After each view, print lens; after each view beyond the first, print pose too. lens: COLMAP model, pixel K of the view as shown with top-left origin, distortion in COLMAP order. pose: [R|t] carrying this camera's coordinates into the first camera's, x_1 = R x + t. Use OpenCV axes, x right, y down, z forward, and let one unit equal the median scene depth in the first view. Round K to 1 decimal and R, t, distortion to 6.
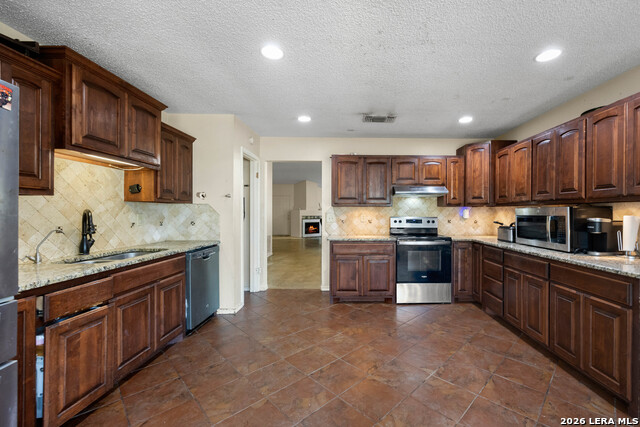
lens RADIAL K [[250.5, 0, 320.0], [0, 250.5, 213.5], [0, 0, 1]] dist [-0.000161, -0.000045]
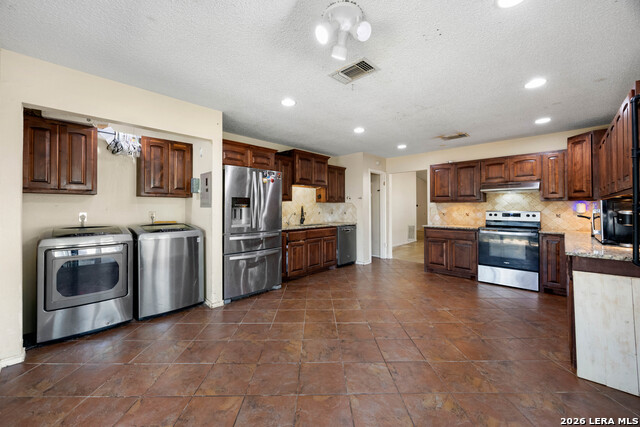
lens RADIAL K [[250.5, 0, 320.0], [0, 250.5, 213.5], [0, 0, 1]] dist [-0.000161, -0.000045]
pose [[0.704346, 0.014145, -0.709716, 0.733958], [-0.004304, 0.999868, 0.015657, 0.014601], [0.709844, -0.007974, 0.704314, -0.485390]]
